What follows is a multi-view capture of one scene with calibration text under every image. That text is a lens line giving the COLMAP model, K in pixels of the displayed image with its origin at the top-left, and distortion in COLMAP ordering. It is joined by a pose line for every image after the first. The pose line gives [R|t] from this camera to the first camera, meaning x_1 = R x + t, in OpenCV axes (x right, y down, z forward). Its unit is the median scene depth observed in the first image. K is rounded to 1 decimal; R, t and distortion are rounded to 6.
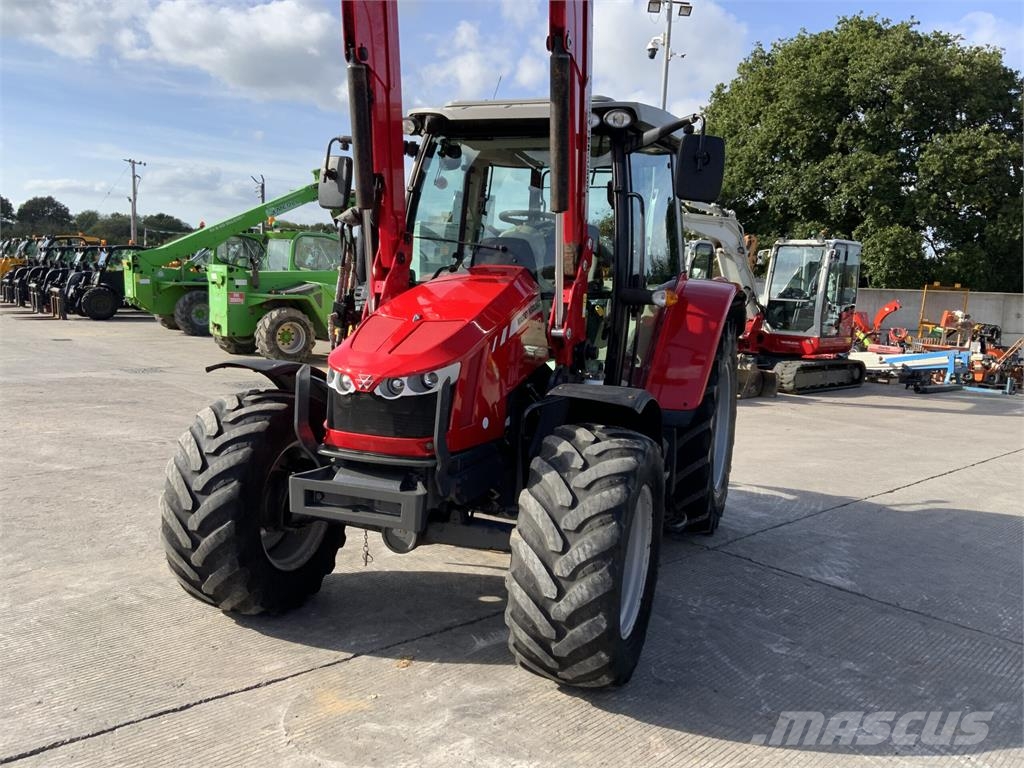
lens RADIAL K [[842.6, 0, 509.9], [0, 842.6, 377.5], [0, 0, 1]] dist [0.111613, -0.225216]
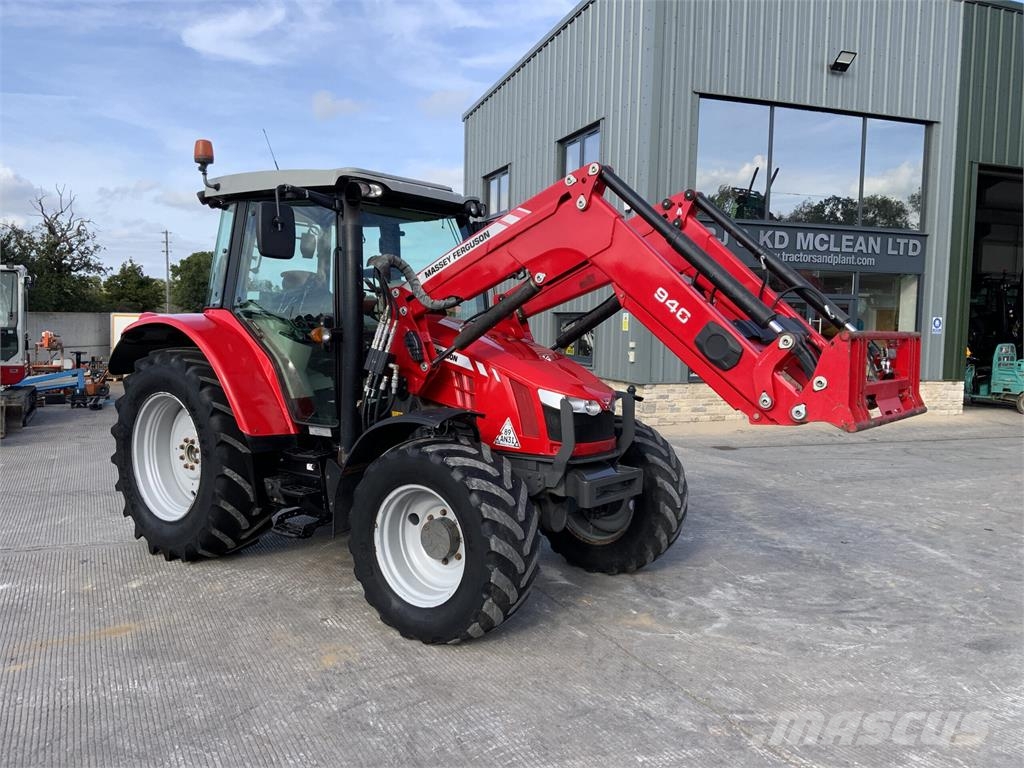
lens RADIAL K [[842.6, 0, 509.9], [0, 842.6, 377.5], [0, 0, 1]] dist [0.111613, -0.225216]
pose [[0.304080, -0.096576, 0.947739, -1.363830], [0.109408, 0.991806, 0.065963, -0.130257], [-0.946343, 0.083632, 0.312154, 0.609164]]
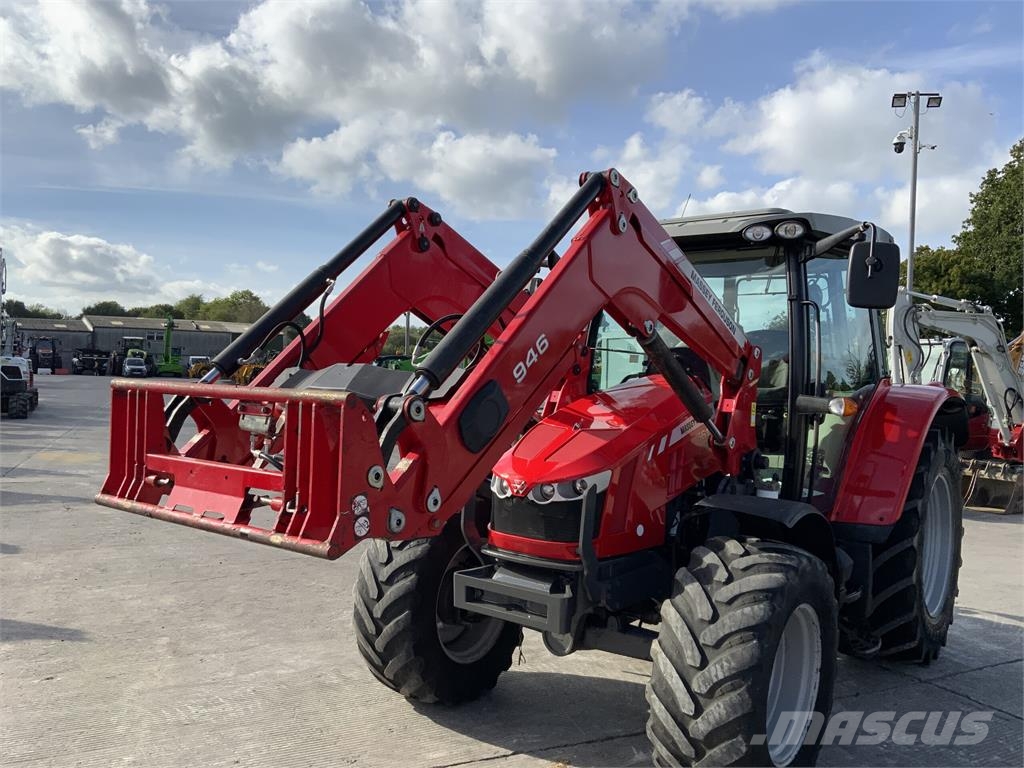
lens RADIAL K [[840.1, 0, 513.2], [0, 840.1, 381.4], [0, 0, 1]] dist [0.105944, -0.208103]
pose [[0.957939, -0.010140, -0.286794, 0.112457], [-0.022759, 0.993543, -0.111146, -0.007875], [0.286069, 0.112998, 0.951523, -0.033839]]
